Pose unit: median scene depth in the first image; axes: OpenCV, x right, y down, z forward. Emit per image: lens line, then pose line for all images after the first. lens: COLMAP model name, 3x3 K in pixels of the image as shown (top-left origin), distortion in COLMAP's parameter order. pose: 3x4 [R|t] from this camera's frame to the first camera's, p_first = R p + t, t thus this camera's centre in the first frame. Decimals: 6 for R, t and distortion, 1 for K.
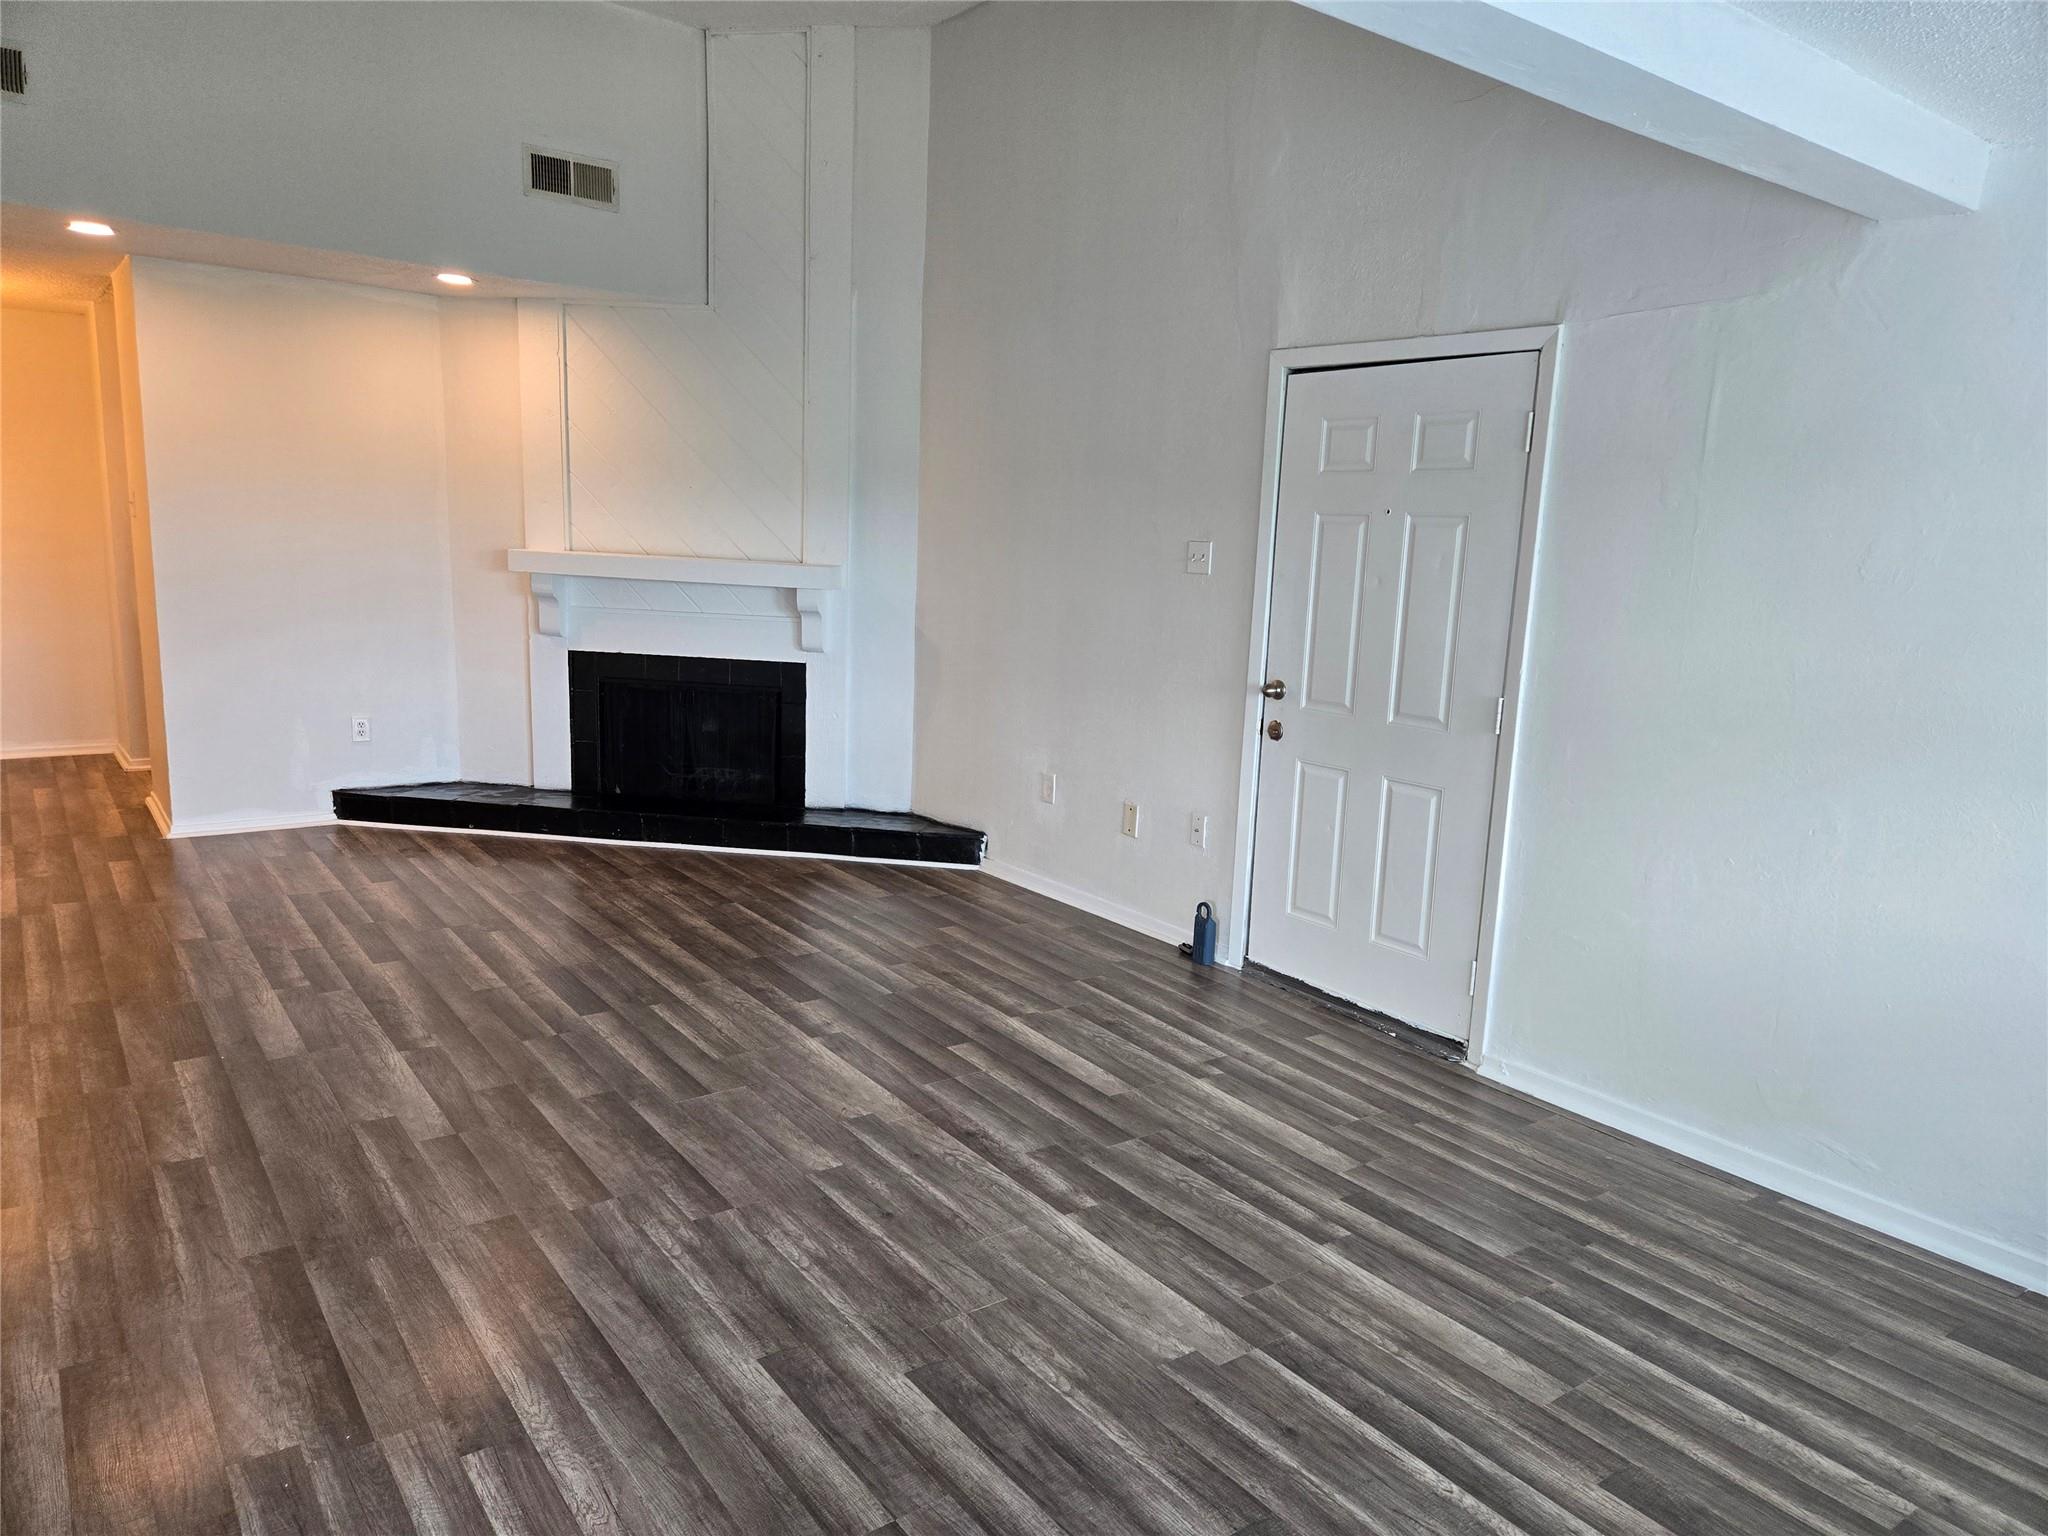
lens RADIAL K [[1370.1, 0, 1004.9], [0, 1370.1, 753.9], [0, 0, 1]] dist [0.072220, -0.060589]
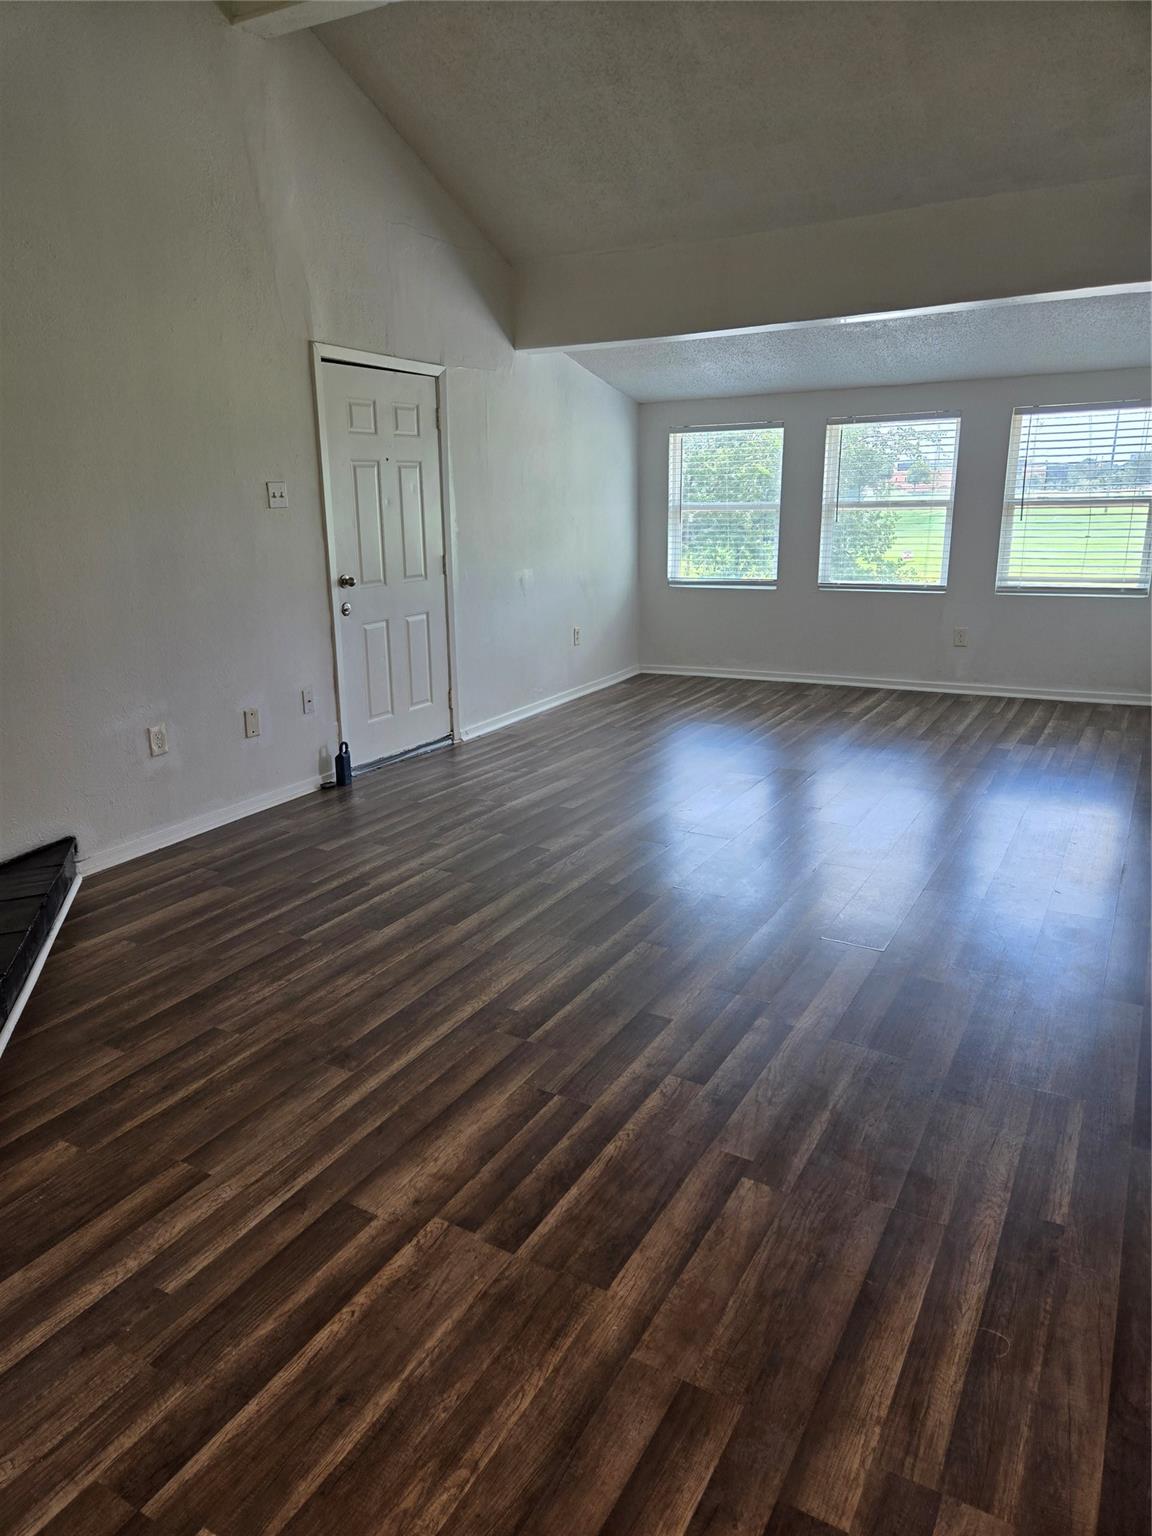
lens RADIAL K [[1027.6, 0, 568.8], [0, 1027.6, 754.1], [0, 0, 1]] dist [0.072220, -0.060589]
pose [[-0.411881, -0.262553, 0.872594, -0.908702], [0.150736, 0.924769, 0.349402, -0.223801], [-0.898684, 0.275443, -0.341318, 1.189790]]
